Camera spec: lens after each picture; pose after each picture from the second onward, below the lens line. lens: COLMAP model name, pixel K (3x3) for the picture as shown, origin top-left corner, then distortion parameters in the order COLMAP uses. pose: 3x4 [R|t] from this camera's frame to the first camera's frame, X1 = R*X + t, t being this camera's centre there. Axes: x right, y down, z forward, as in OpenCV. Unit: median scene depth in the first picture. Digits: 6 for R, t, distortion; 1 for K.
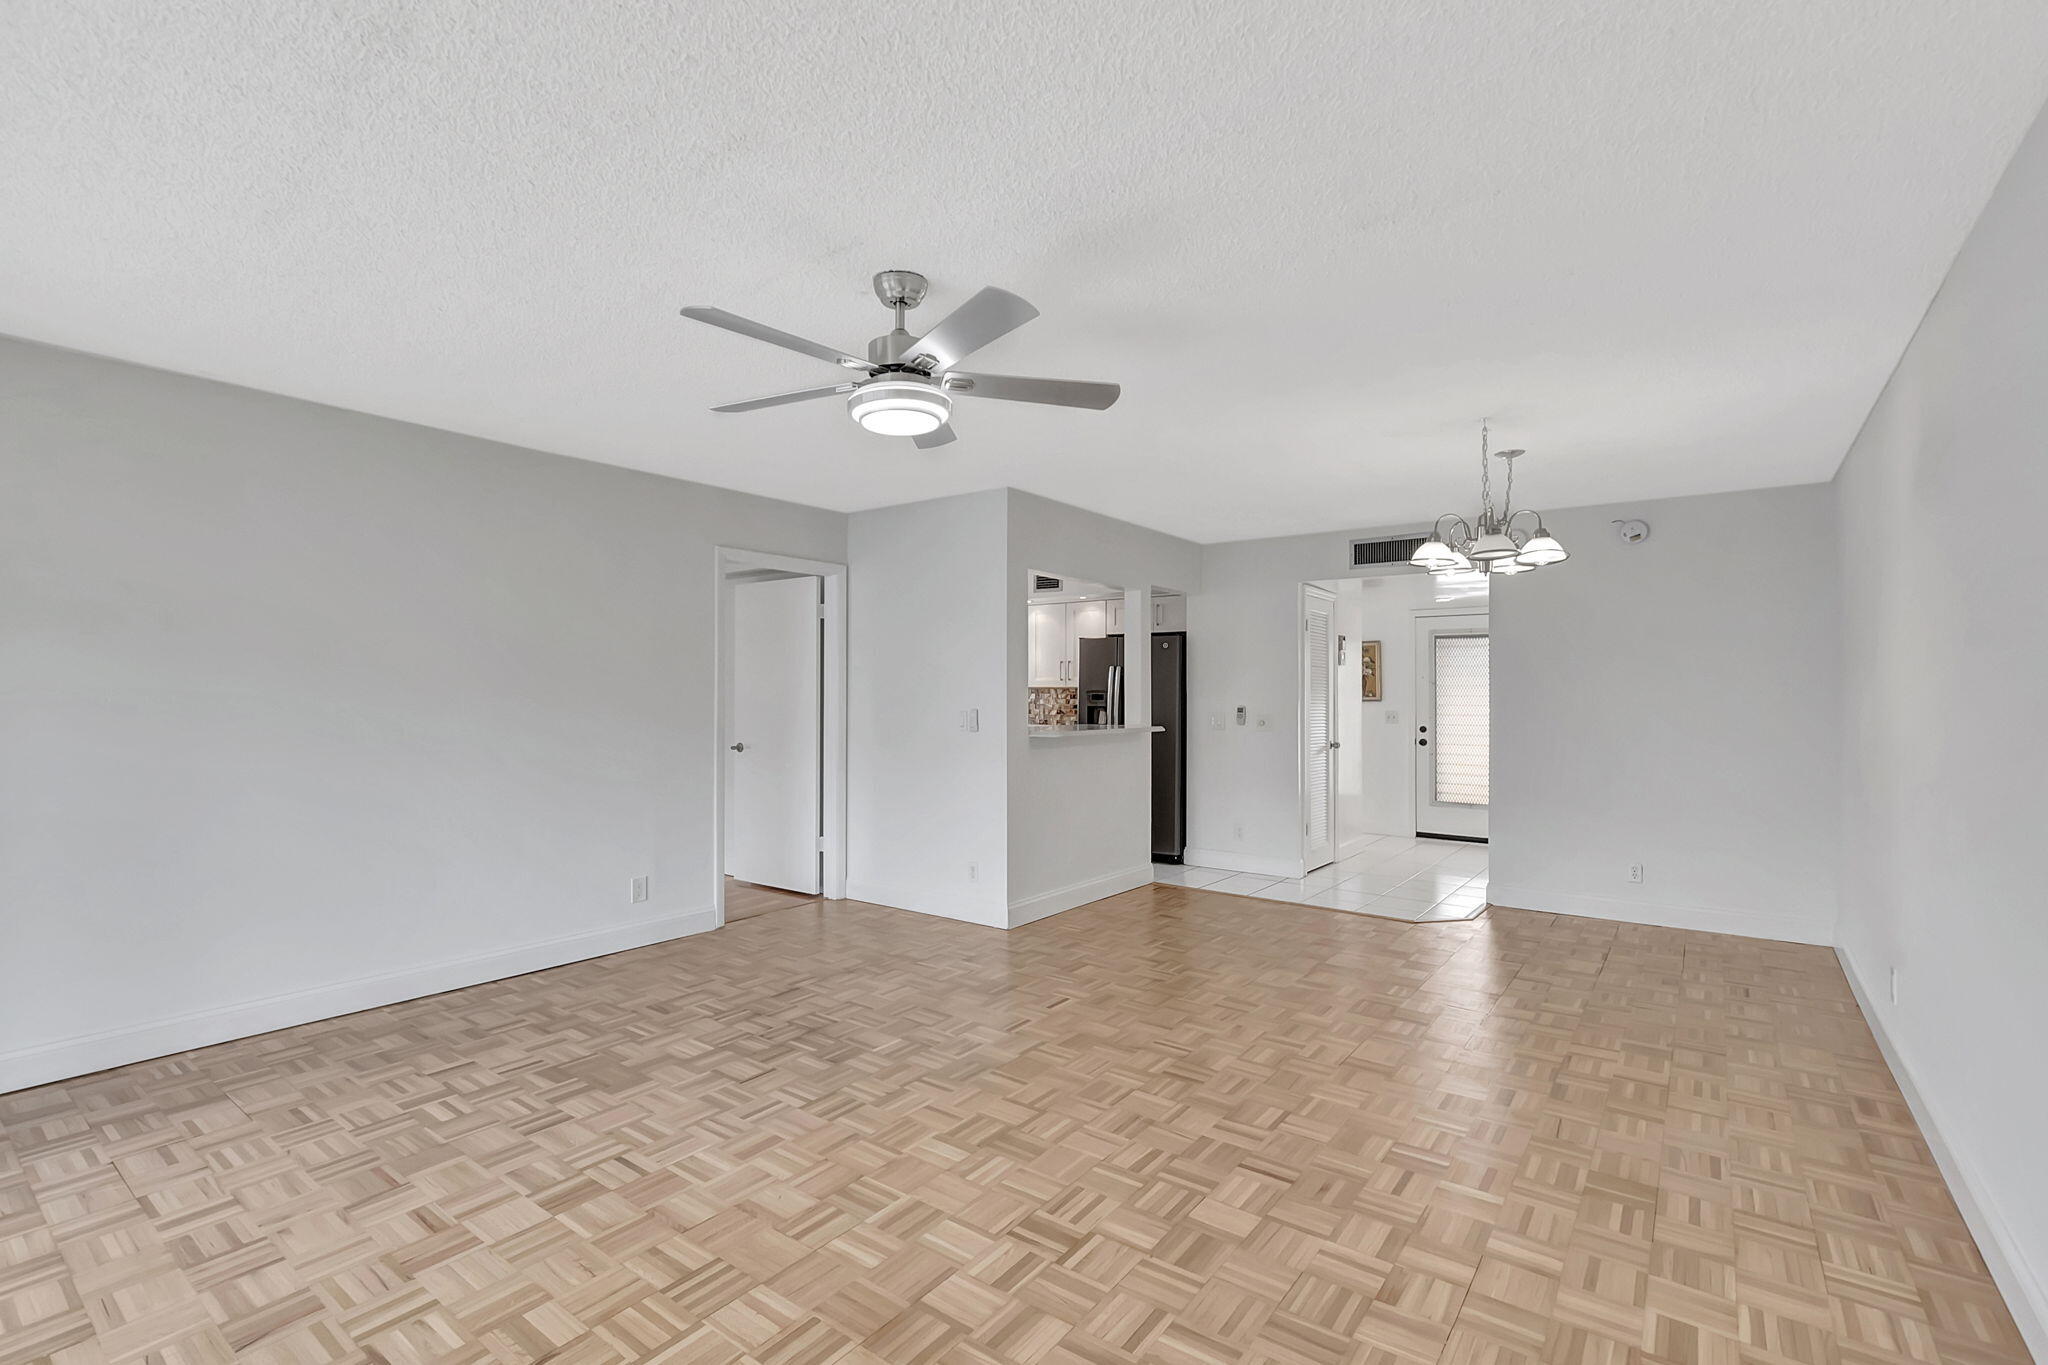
lens RADIAL K [[928.6, 0, 978.6], [0, 928.6, 685.4], [0, 0, 1]] dist [-0.000421, 0.001037]
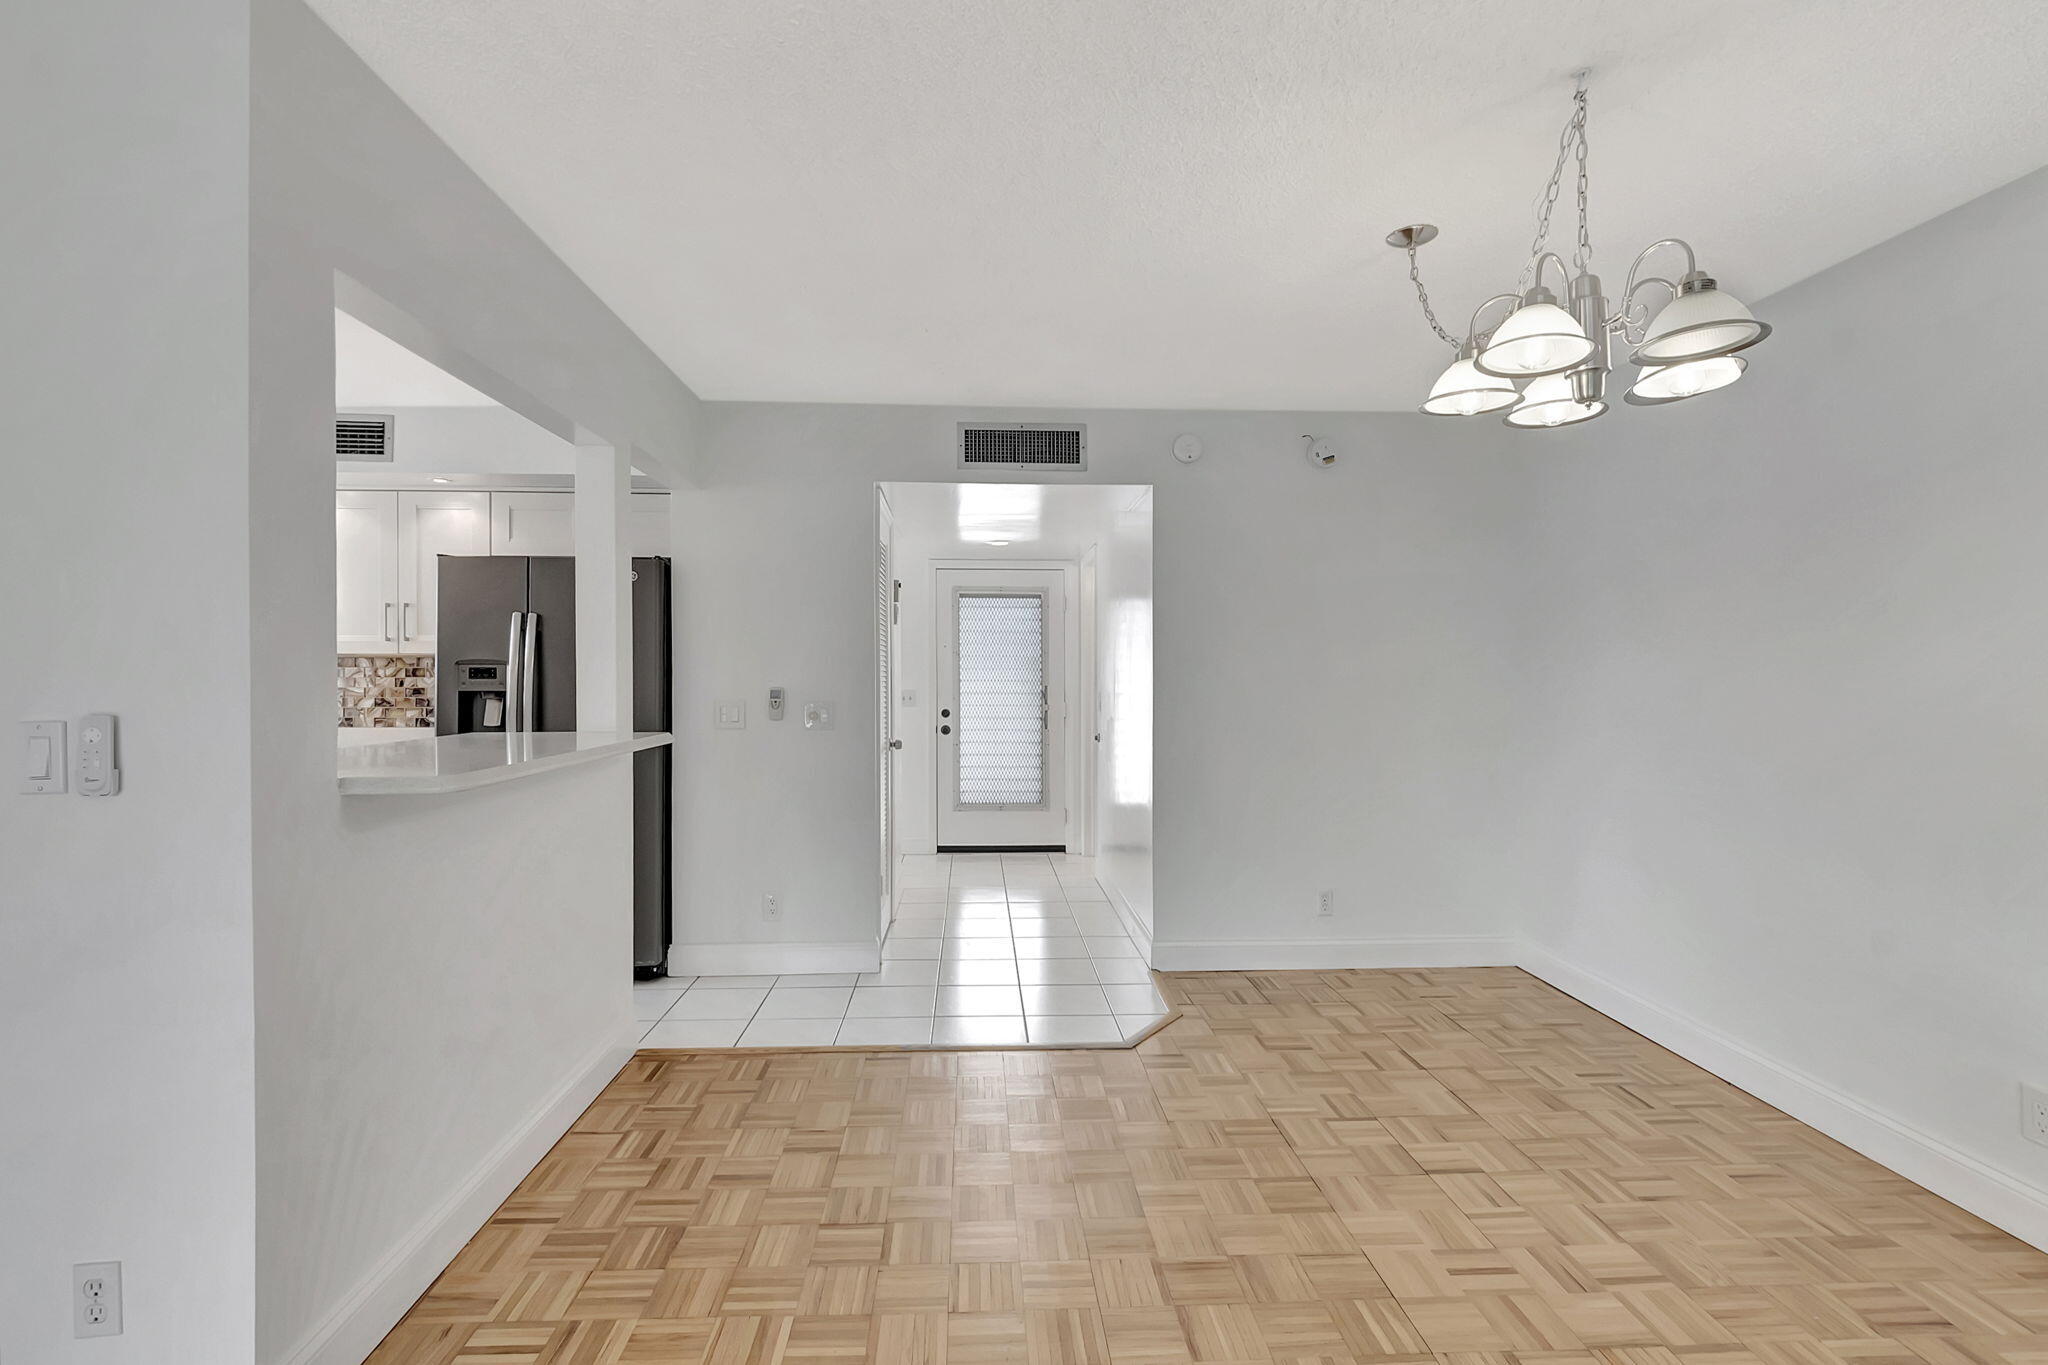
lens RADIAL K [[924.8, 0, 1017.7], [0, 924.8, 676.6], [0, 0, 1]] dist [-0.001893, -0.000574]
pose [[0.751257, -0.006125, 0.659982, 0.034898], [-0.004932, 0.999877, 0.014894, 0.012502], [-0.659992, -0.014445, 0.751134, 1.015074]]
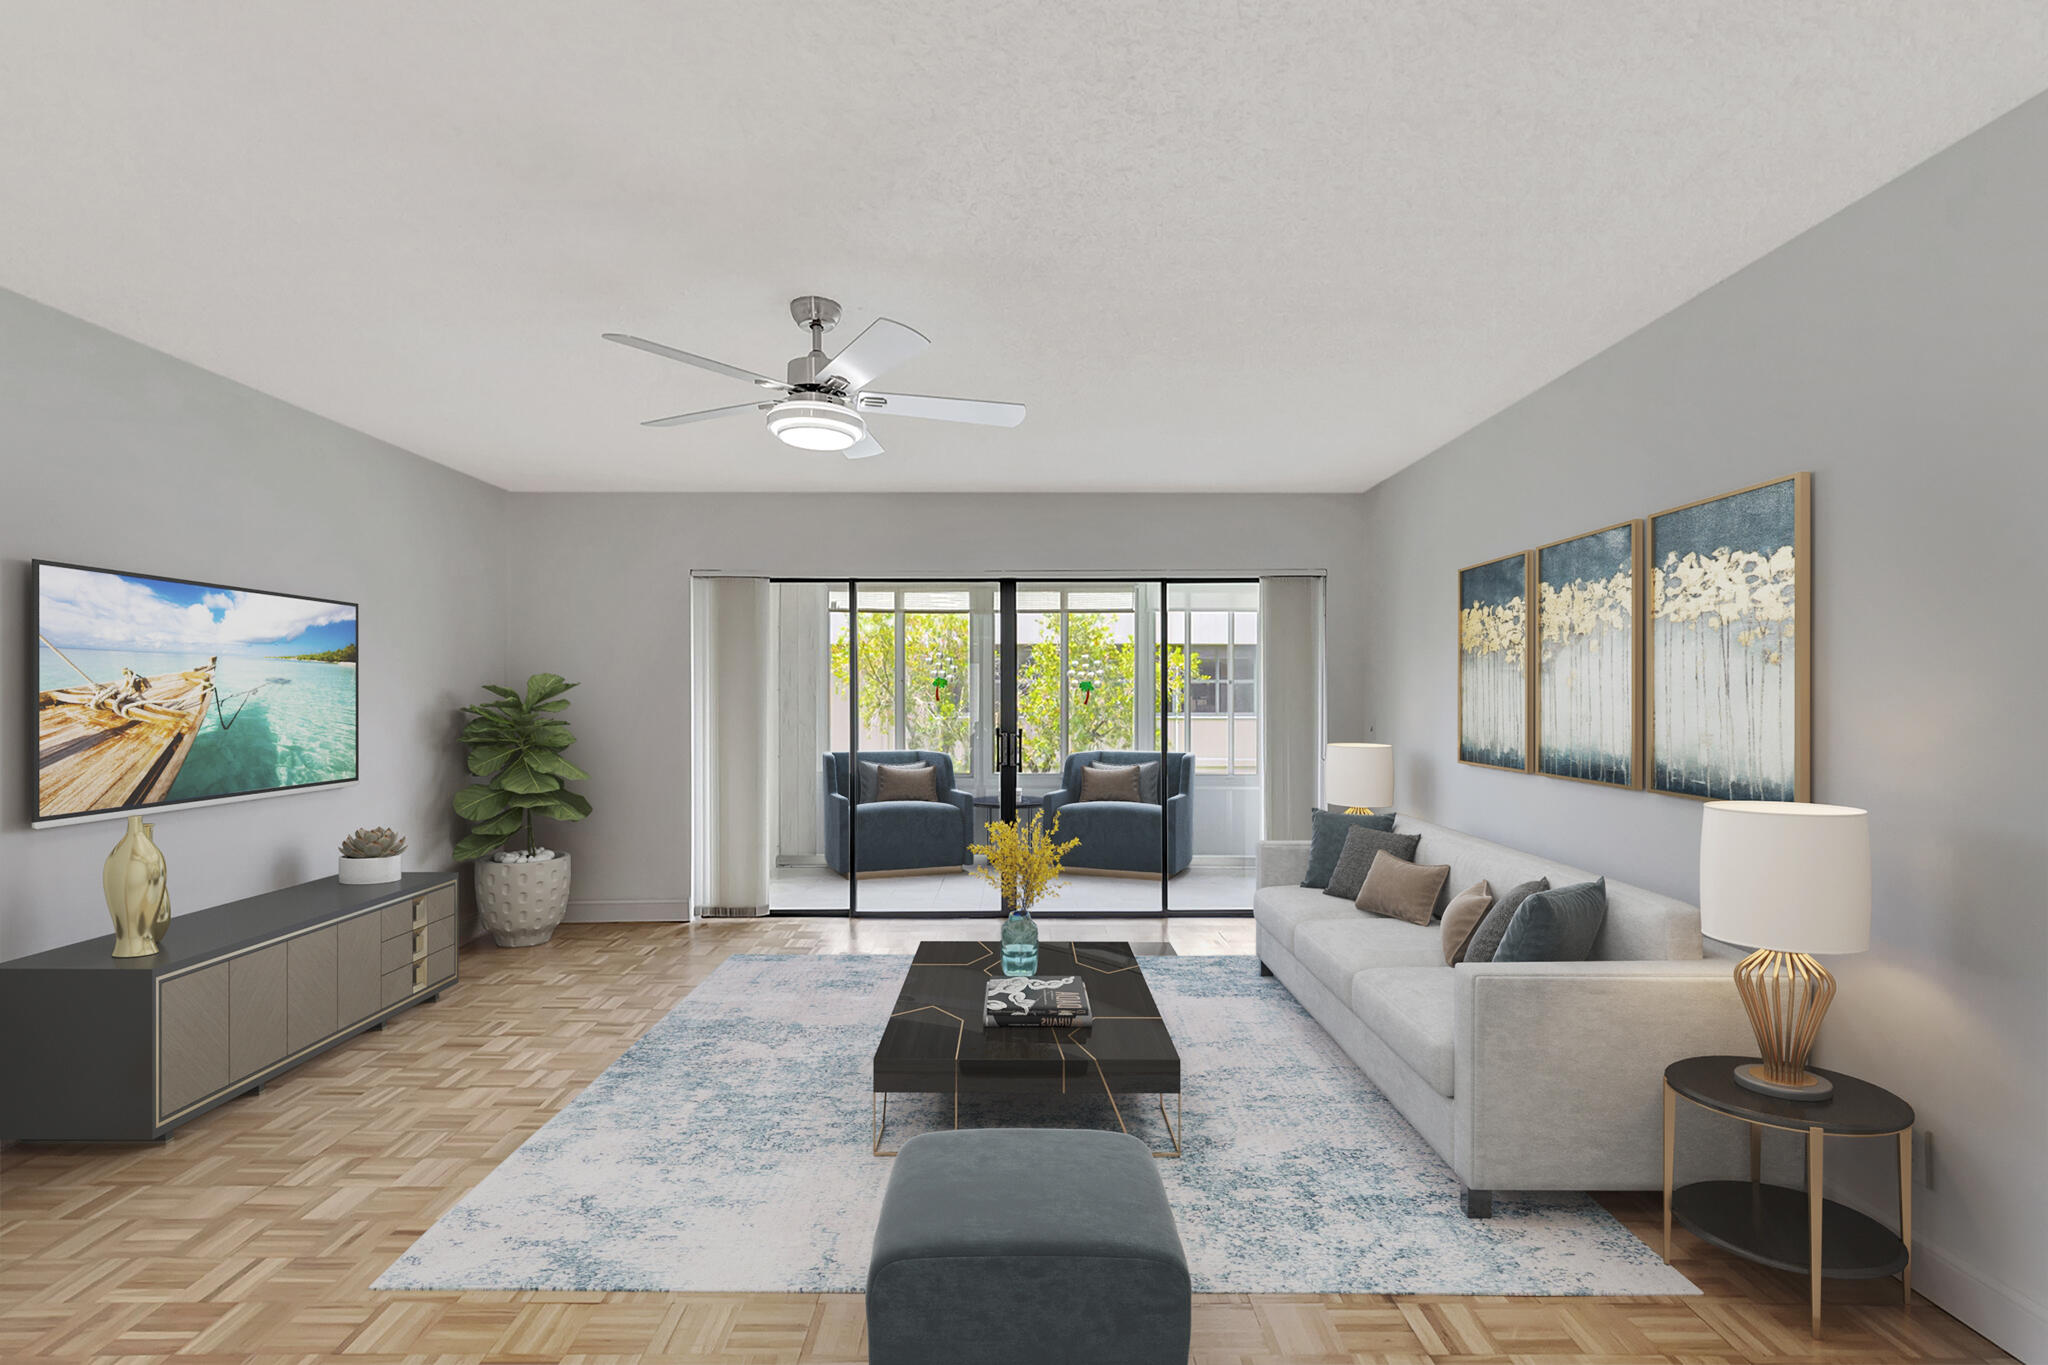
lens RADIAL K [[935.0, 0, 1027.4], [0, 935.0, 709.7], [0, 0, 1]] dist [-0.000050, 0.000514]
pose [[-0.774915, 0.004393, -0.632050, 0.333210], [0.002374, 0.999989, 0.004040, 0.019393], [0.632061, 0.001630, -0.774917, 1.617327]]
